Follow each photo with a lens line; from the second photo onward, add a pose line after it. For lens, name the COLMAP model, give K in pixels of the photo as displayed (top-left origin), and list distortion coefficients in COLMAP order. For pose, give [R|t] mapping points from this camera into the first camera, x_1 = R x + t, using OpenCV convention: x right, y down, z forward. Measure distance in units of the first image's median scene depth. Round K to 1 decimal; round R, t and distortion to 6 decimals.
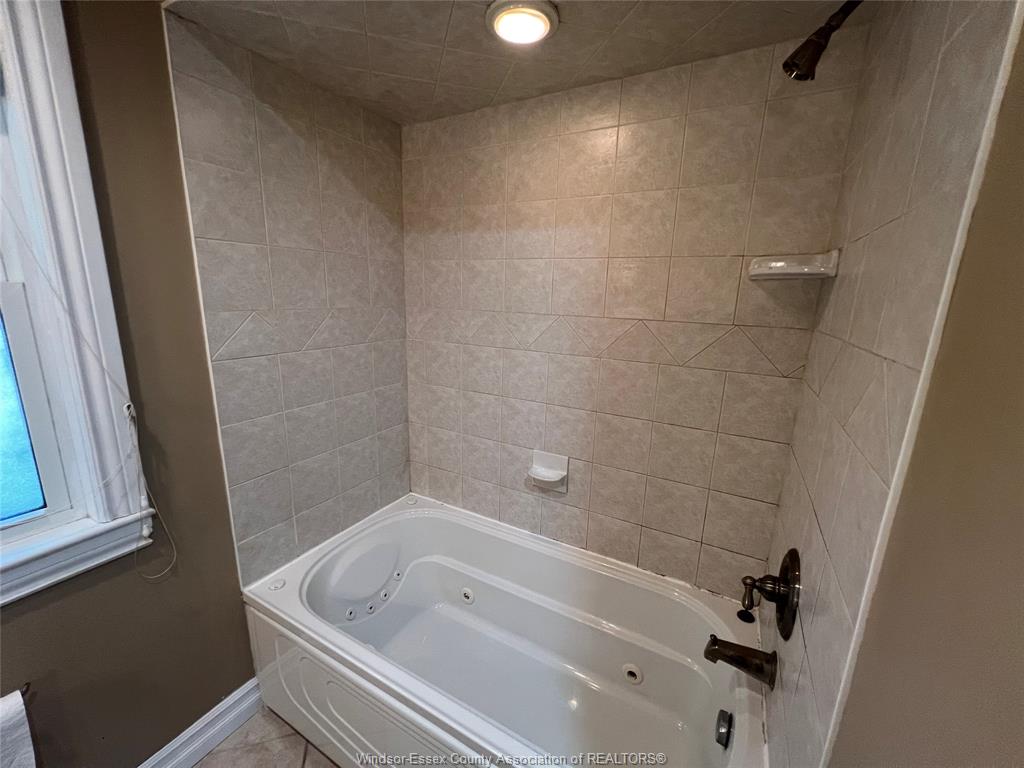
lens RADIAL K [[408.9, 0, 512.0], [0, 408.9, 384.0], [0, 0, 1]] dist [0.002007, -0.000107]
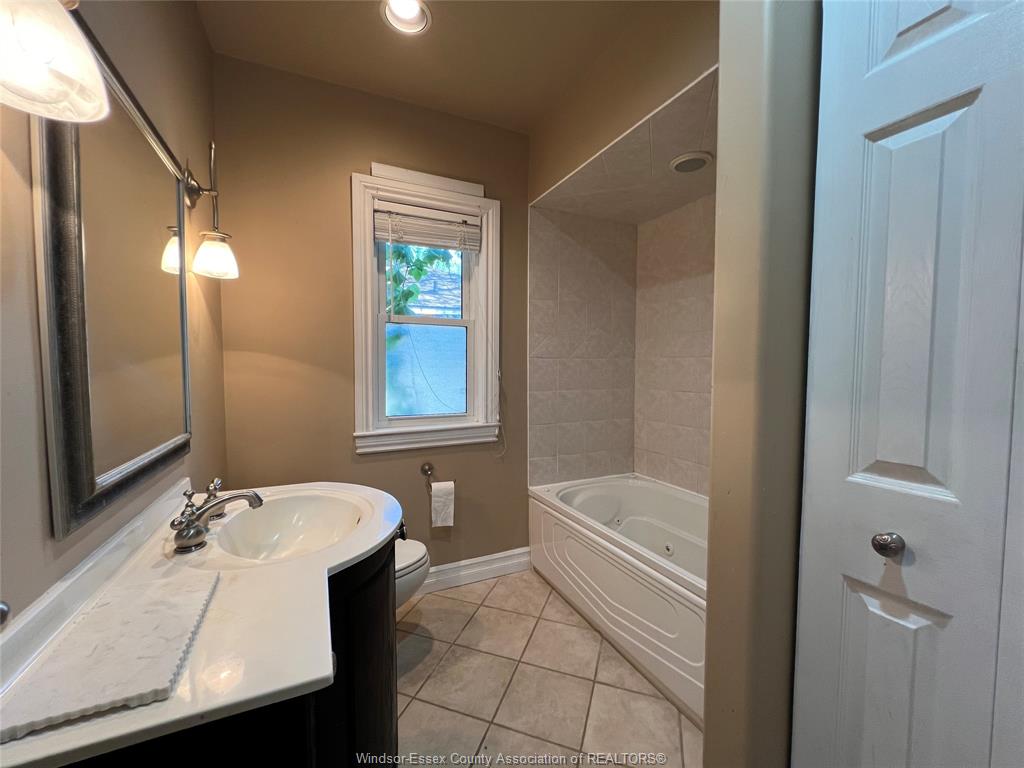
lens RADIAL K [[410.2, 0, 512.9], [0, 410.2, 385.6], [0, 0, 1]] dist [-0.001687, 0.000296]
pose [[0.812493, 0.000472, -0.582970, 0.269931], [-0.106781, 0.983202, -0.148027, 0.277341], [0.573108, 0.182521, 0.798895, -0.451615]]
